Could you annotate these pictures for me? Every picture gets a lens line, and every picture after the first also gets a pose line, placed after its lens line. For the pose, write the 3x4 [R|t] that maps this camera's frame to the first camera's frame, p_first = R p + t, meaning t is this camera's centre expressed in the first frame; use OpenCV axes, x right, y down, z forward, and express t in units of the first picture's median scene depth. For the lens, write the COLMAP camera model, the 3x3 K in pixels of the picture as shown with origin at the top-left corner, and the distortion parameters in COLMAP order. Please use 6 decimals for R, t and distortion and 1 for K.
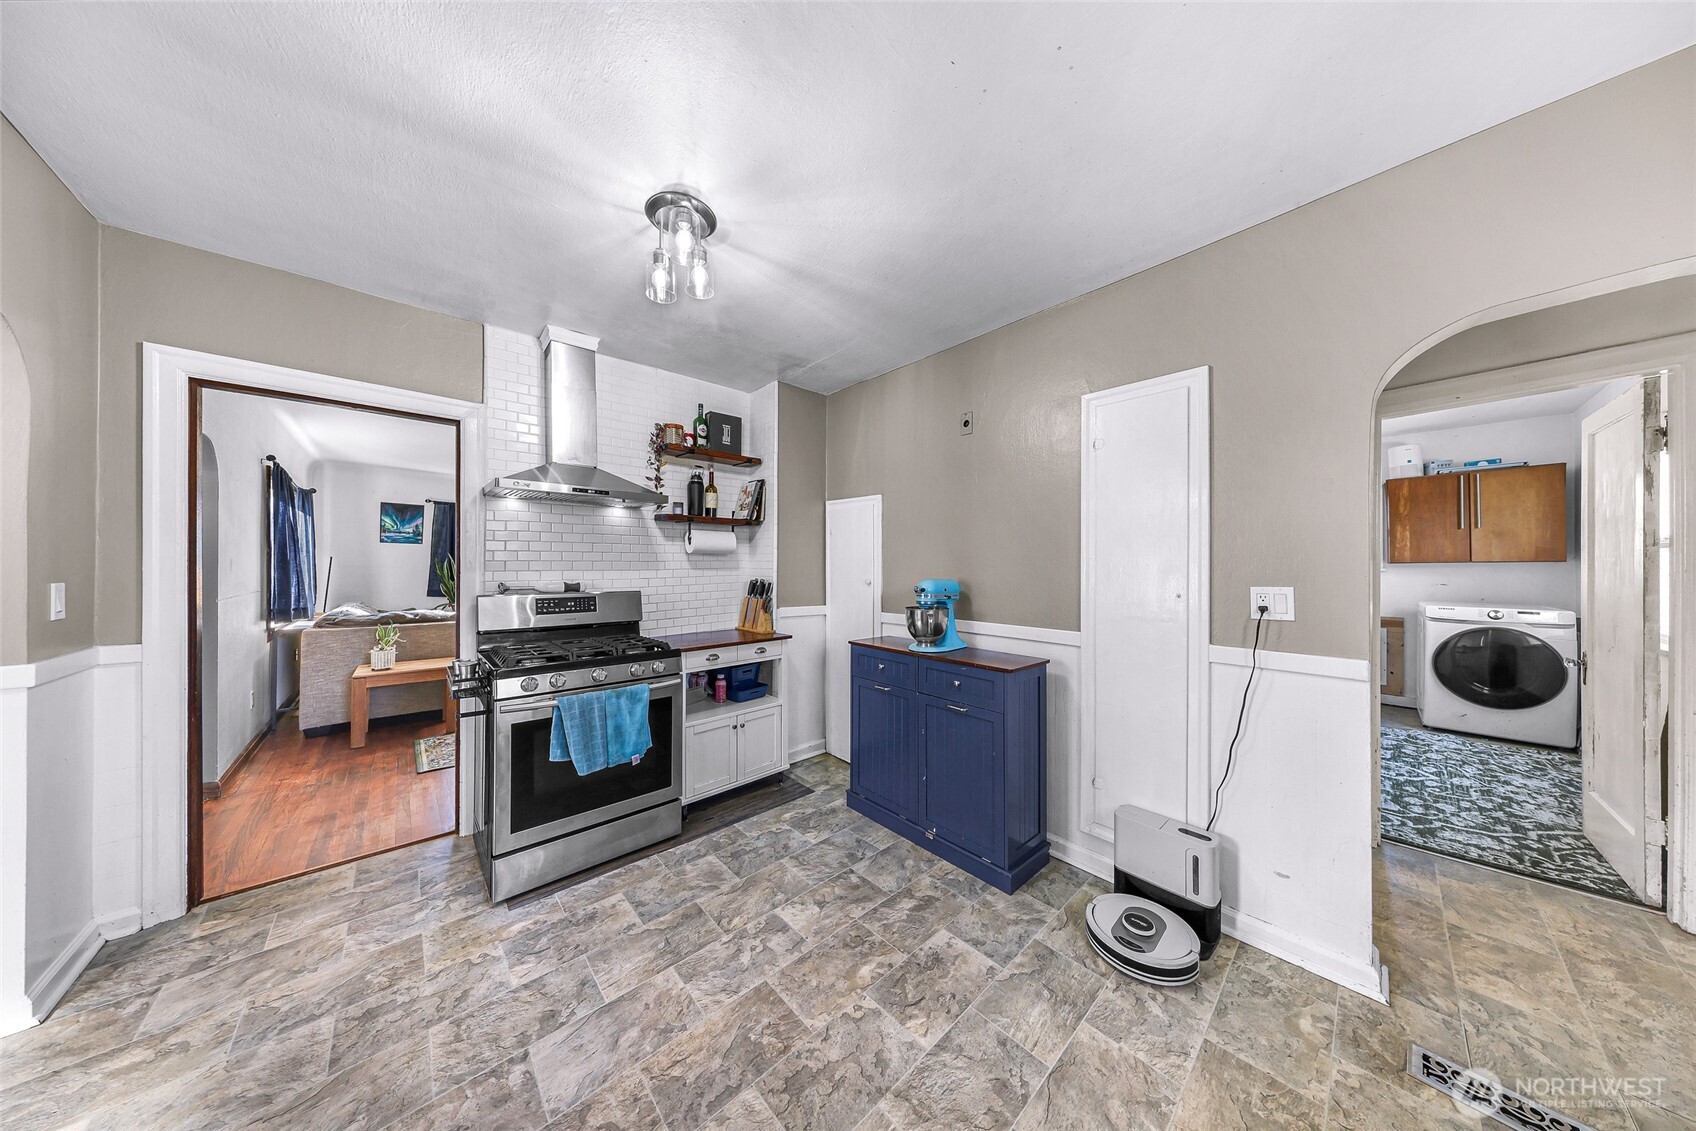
lens RADIAL K [[489.9, 0, 850.2], [0, 489.9, 562.1], [0, 0, 1]] dist [0.000320, 0.000469]
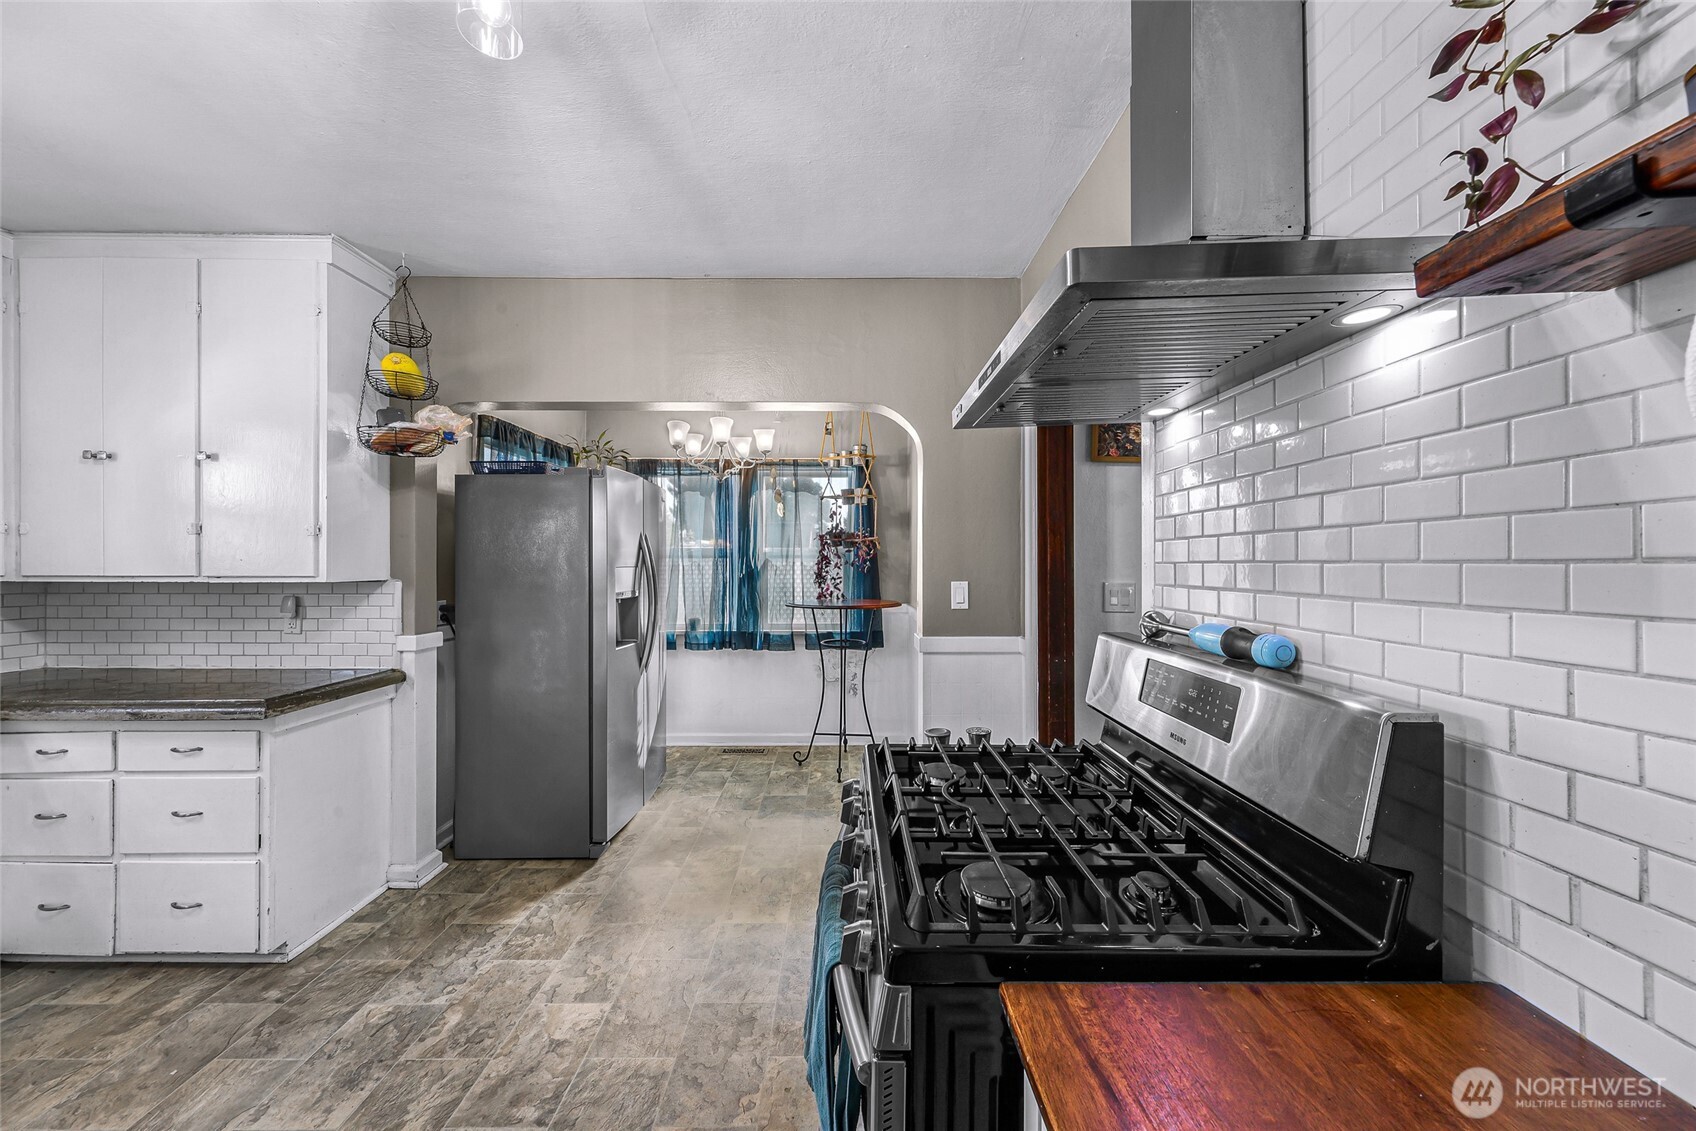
lens RADIAL K [[605.9, 0, 849.7], [0, 605.9, 562.1], [0, 0, 1]] dist [0.005255, -0.000470]
pose [[-0.676729, 0.000581, -0.736232, -0.157925], [0.007321, 0.999956, -0.005941, -0.001966], [0.736196, -0.009410, -0.676703, 1.506885]]
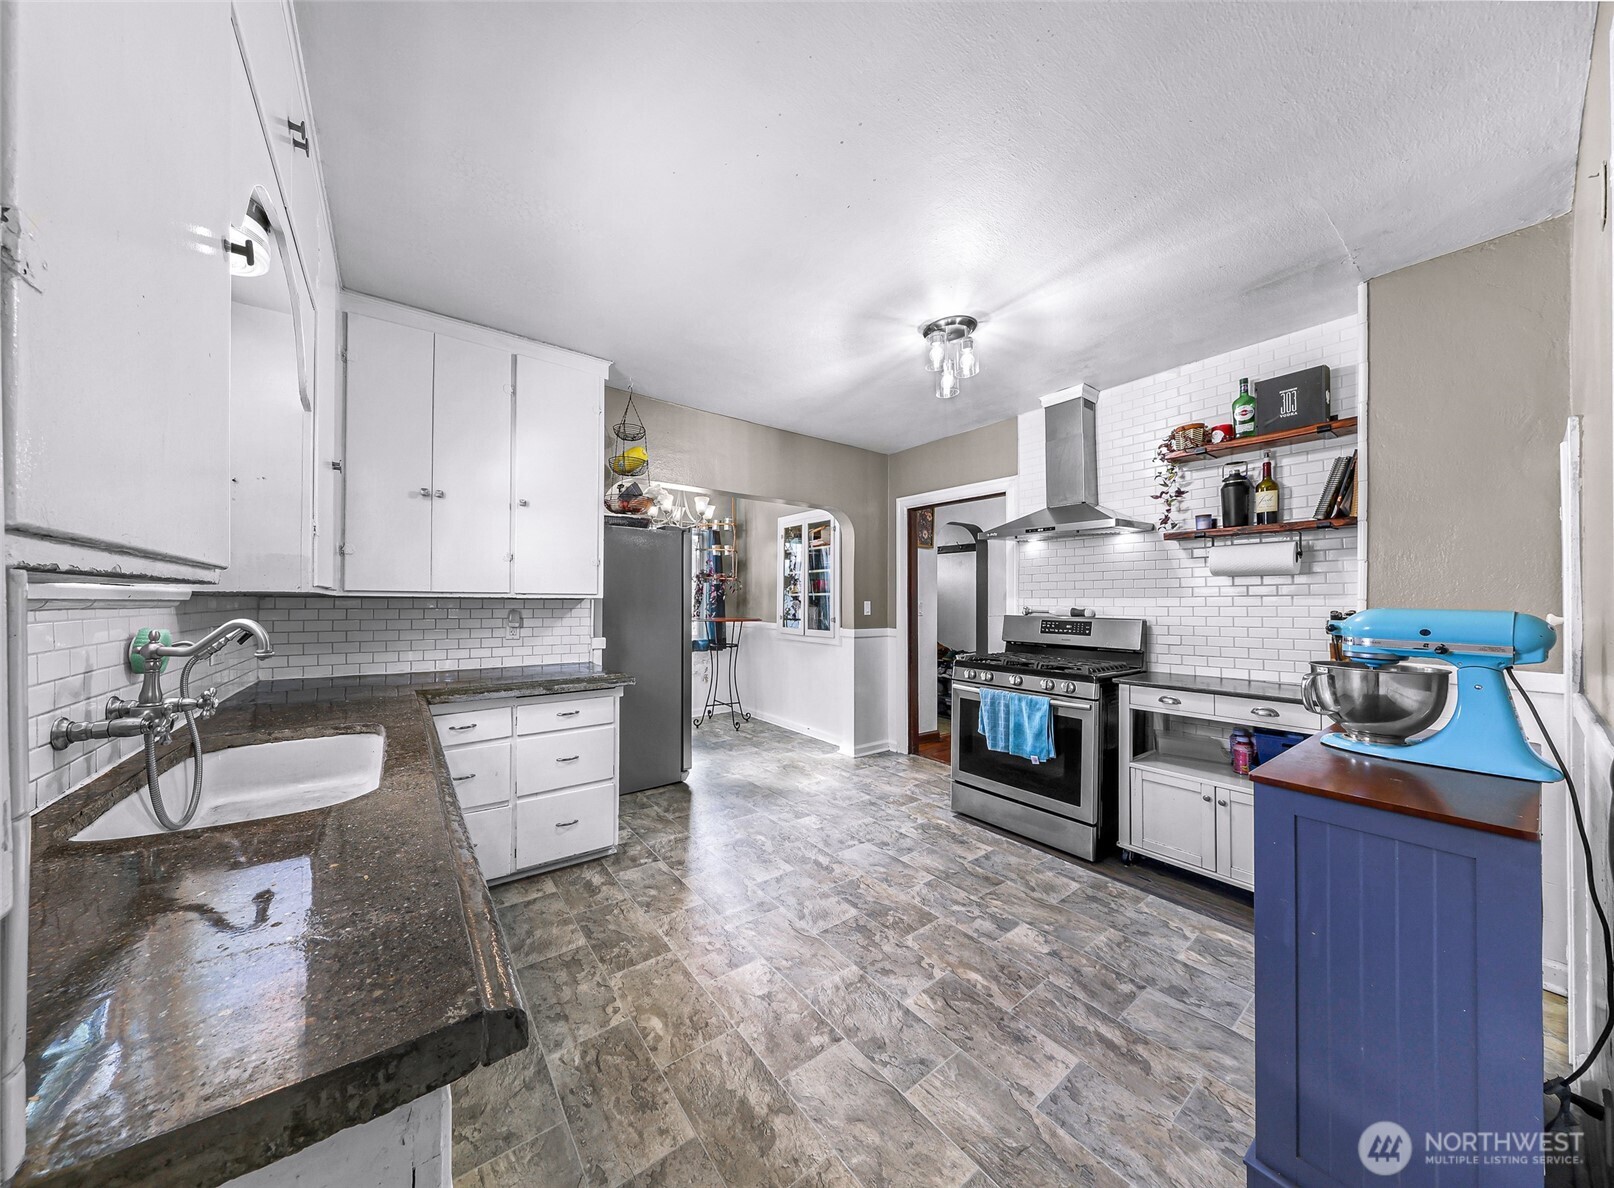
lens RADIAL K [[519.4, 0, 729.2], [0, 519.4, 594.9], [0, 0, 1]] dist [-0.001904, -0.000016]
pose [[-0.158041, -0.012414, -0.987354, 1.019613], [0.004089, 0.999904, -0.013226, 0.033089], [0.987424, -0.006128, -0.157975, 0.561498]]
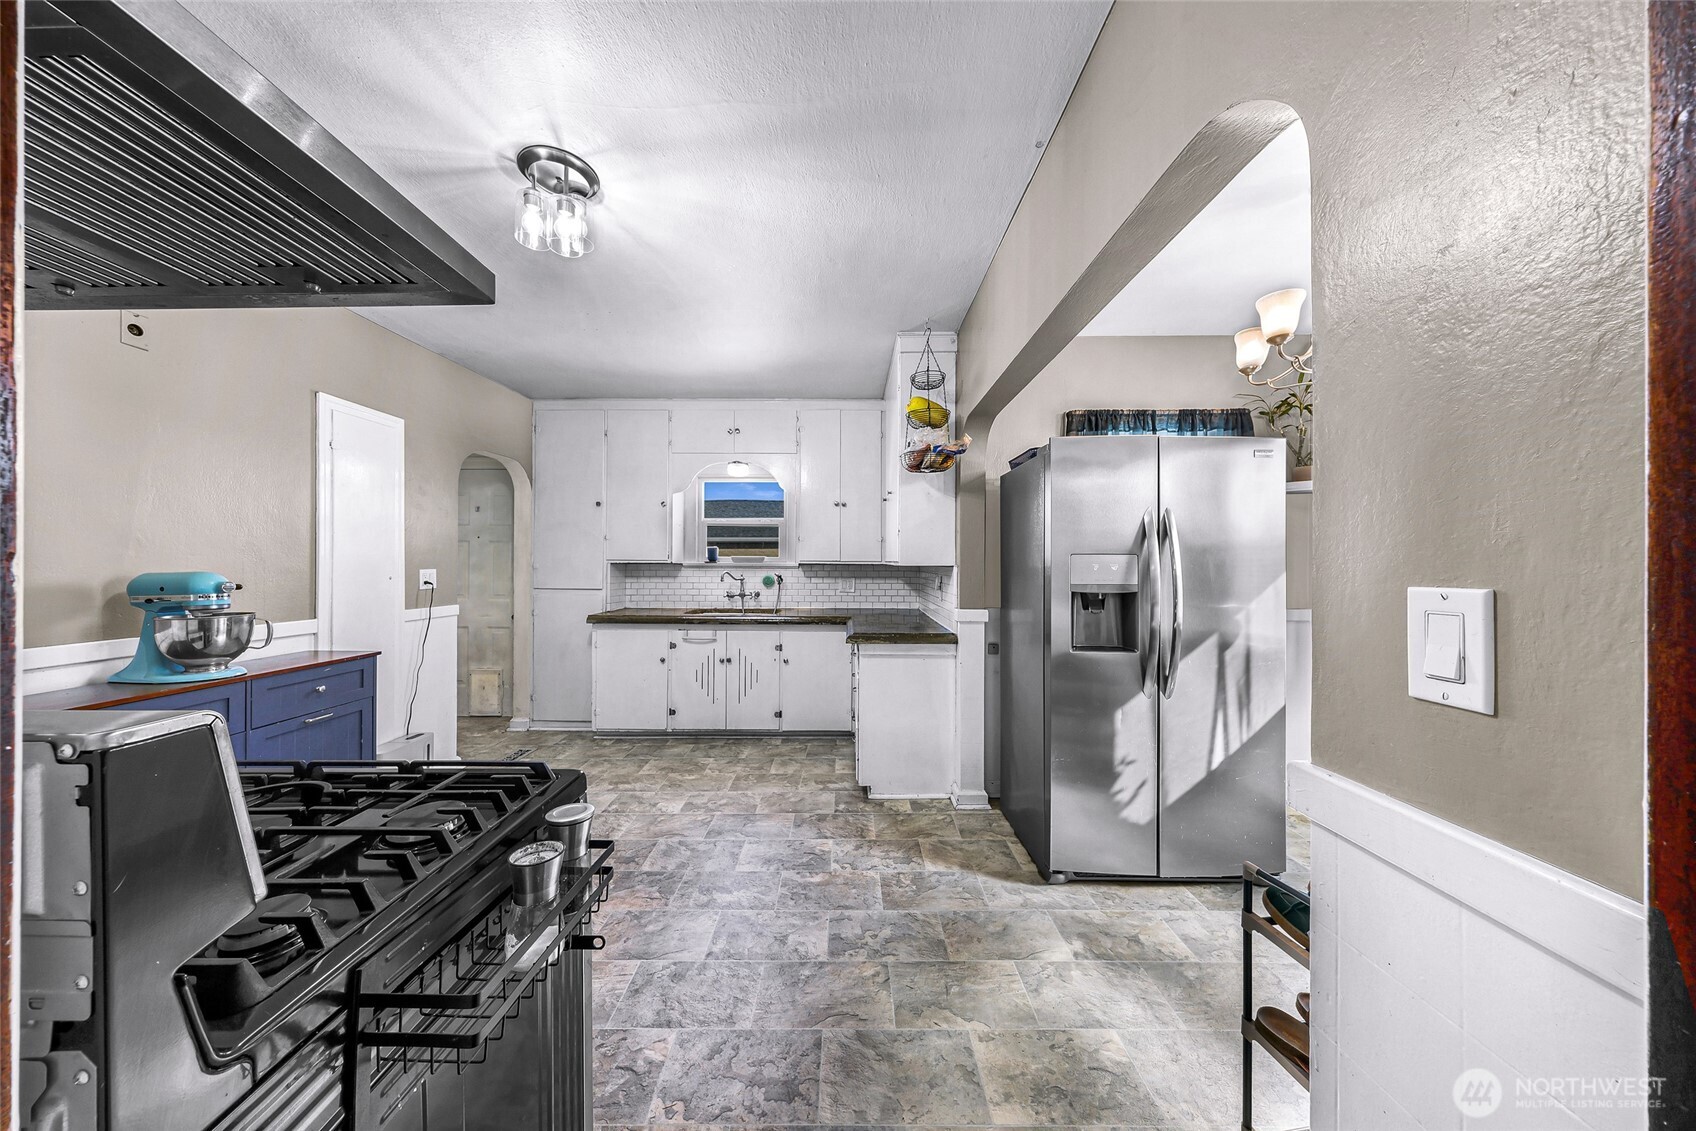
lens RADIAL K [[525.5, 0, 834.9], [0, 525.5, 561.5], [0, 0, 1]] dist [-0.001450, -0.000050]
pose [[-0.720638, 0.000658, 0.693312, -1.241294], [-0.009540, 0.999895, -0.010865, 0.029363], [-0.693246, -0.014444, -0.720556, 1.202401]]
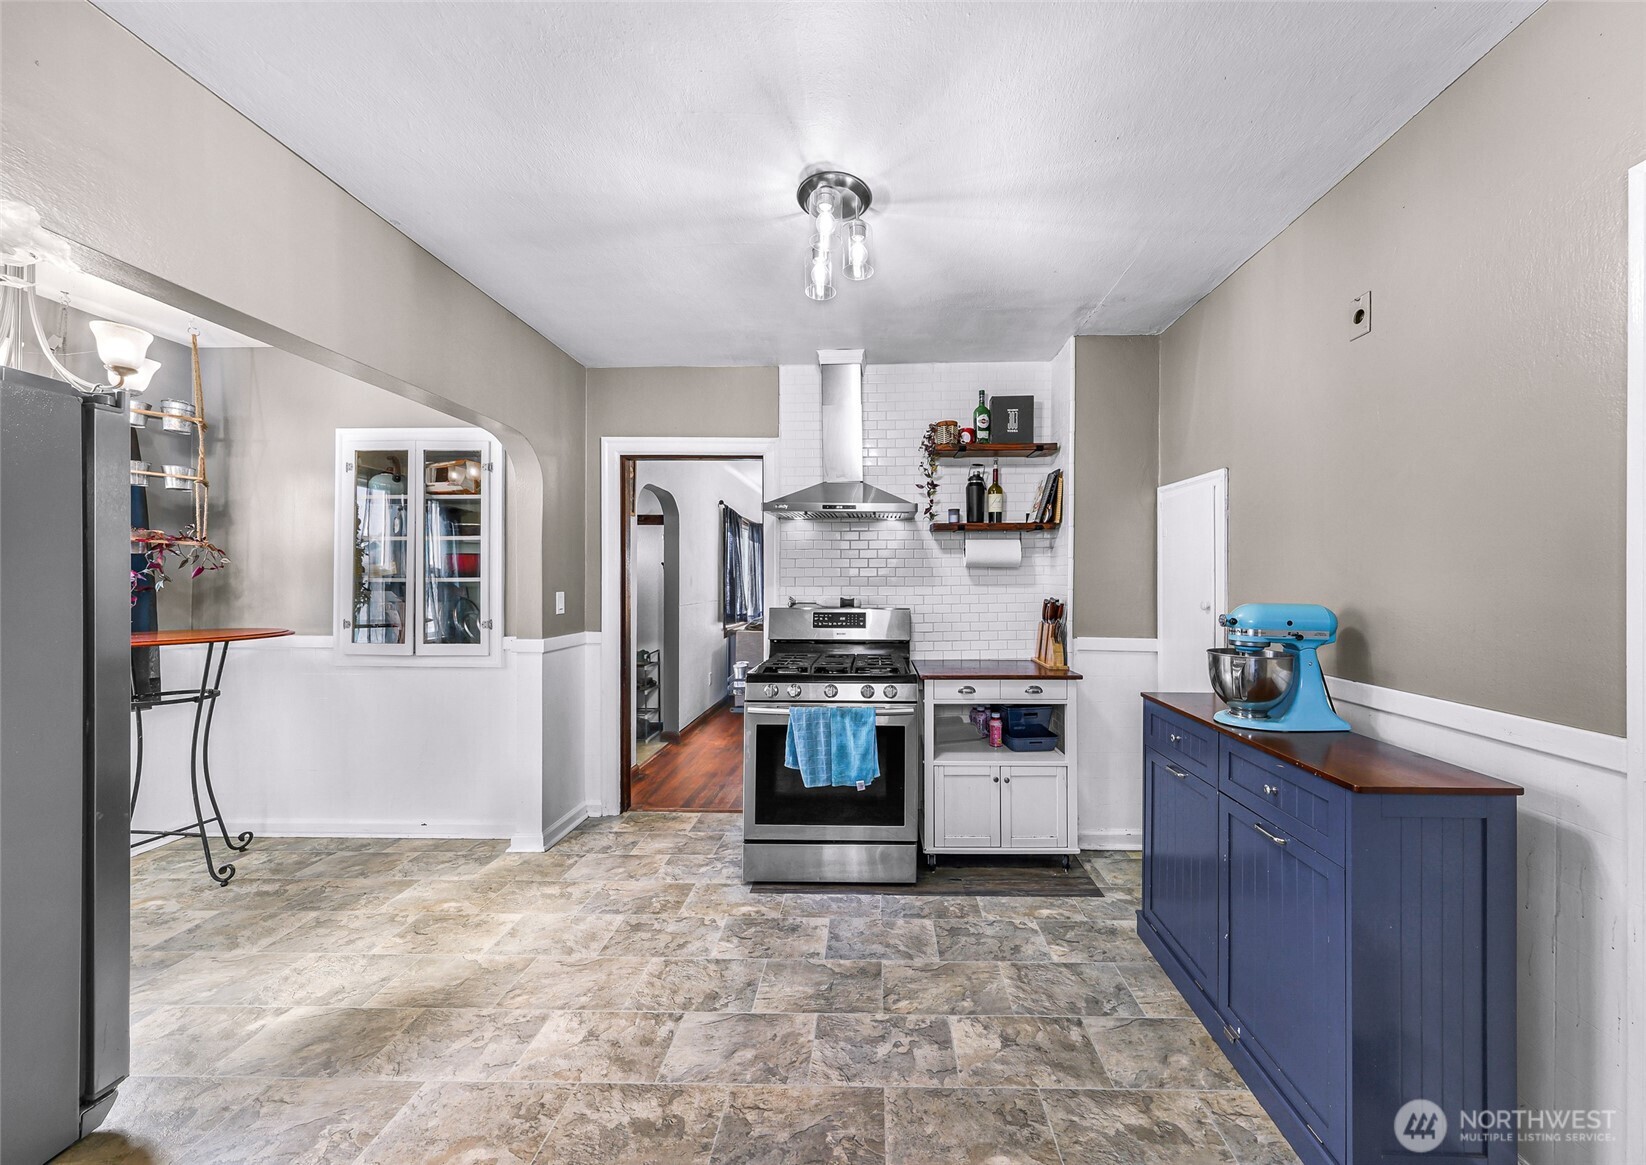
lens RADIAL K [[575.9, 0, 871.3], [0, 575.9, 576.9], [0, 0, 1]] dist [0.009829, -0.001921]
pose [[0.730756, -0.006720, -0.682606, 0.393312], [0.005235, 0.999977, -0.004240, 0.005089], [0.682619, -0.000475, 0.730774, 0.230823]]
